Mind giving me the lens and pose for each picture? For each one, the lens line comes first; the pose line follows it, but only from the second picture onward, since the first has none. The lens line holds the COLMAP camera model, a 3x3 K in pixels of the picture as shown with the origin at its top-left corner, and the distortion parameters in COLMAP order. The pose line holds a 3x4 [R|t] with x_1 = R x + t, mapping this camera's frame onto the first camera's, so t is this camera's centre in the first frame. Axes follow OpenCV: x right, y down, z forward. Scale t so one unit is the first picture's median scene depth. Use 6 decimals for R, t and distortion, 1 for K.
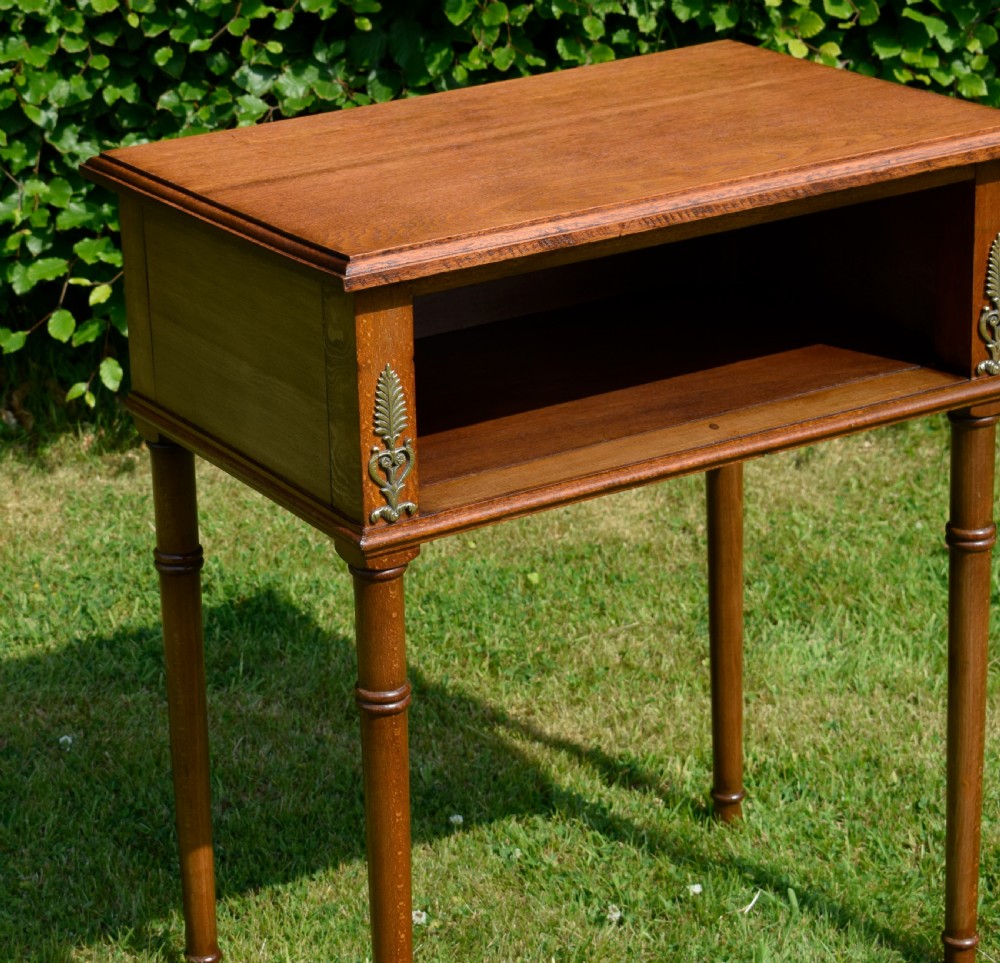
lens RADIAL K [[2952.9, 0, 295.2], [0, 2952.9, 482.9], [0, 0, 1]] dist [-0.015804, 0.090194]
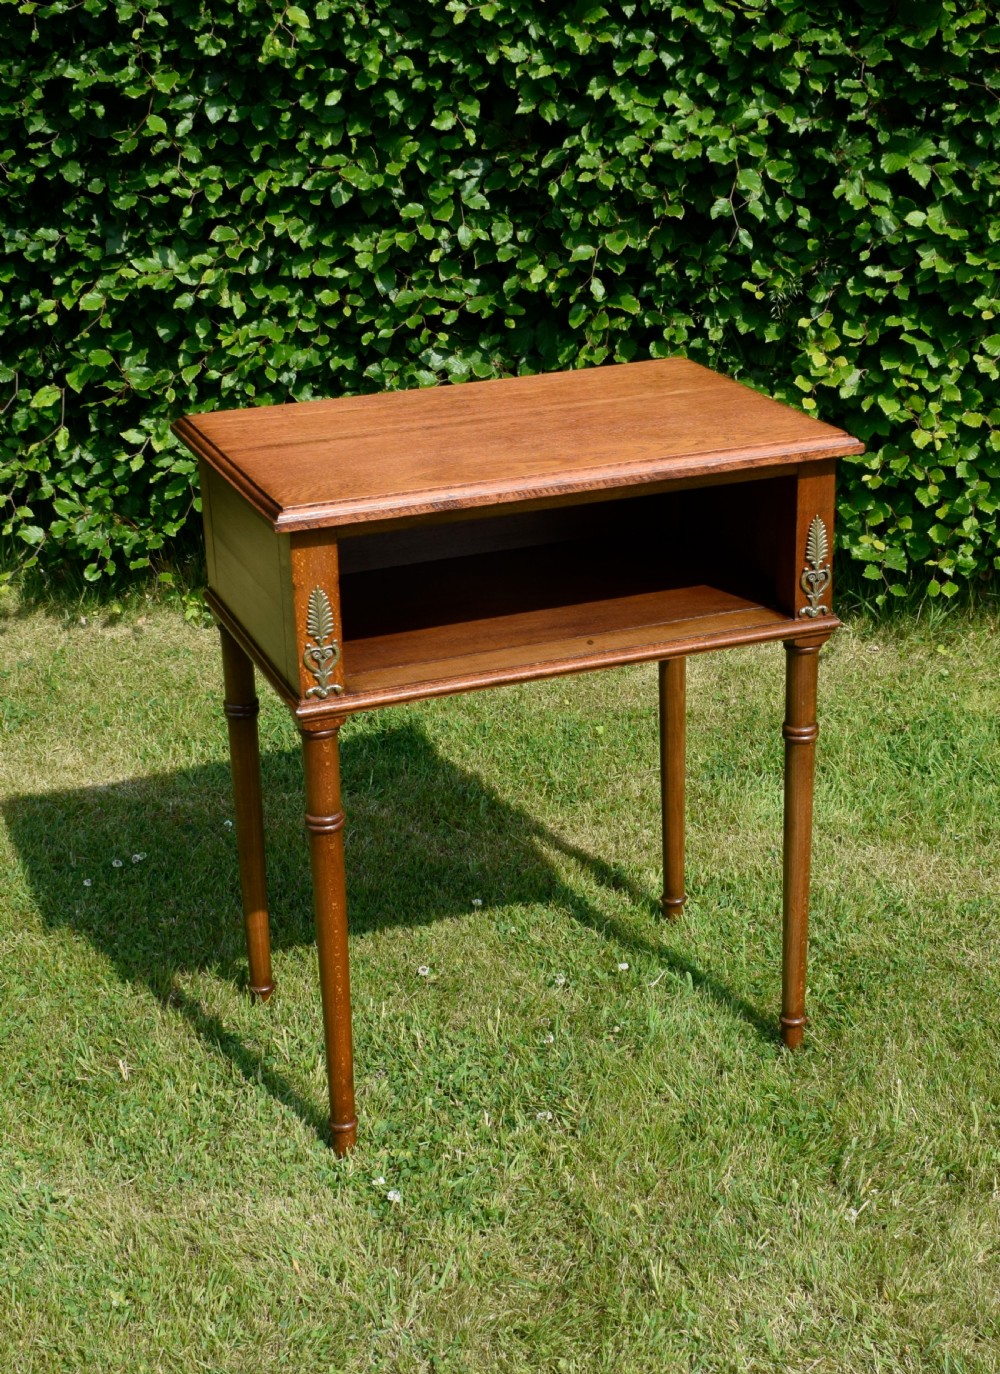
lens RADIAL K [[2090.0, 0, 574.8], [0, 2090.0, 718.3], [0, 0, 1]] dist [-0.018776, 0.029630]
pose [[0.994656, 0.070130, -0.075767, 0.176317], [-0.066440, 0.996528, 0.050173, -0.026982], [0.079022, -0.044871, 0.995862, 0.019198]]
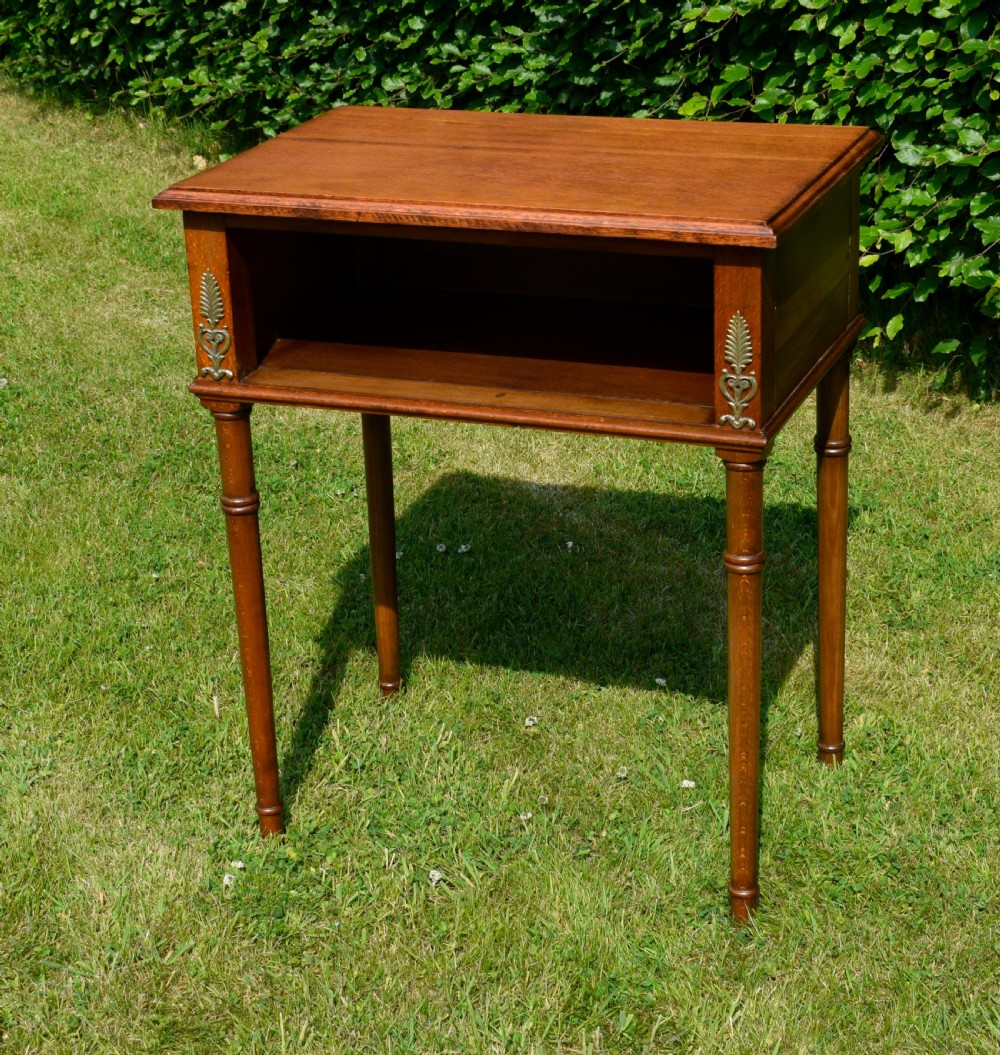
lens RADIAL K [[2263.5, 0, 567.1], [0, 2263.5, 526.1], [0, 0, 1]] dist [-0.033526, 0.188908]
pose [[0.656378, 0.313175, -0.686359, 0.718350], [-0.259539, 0.947975, 0.184345, -0.129673], [0.708384, 0.057137, 0.703511, 0.271348]]
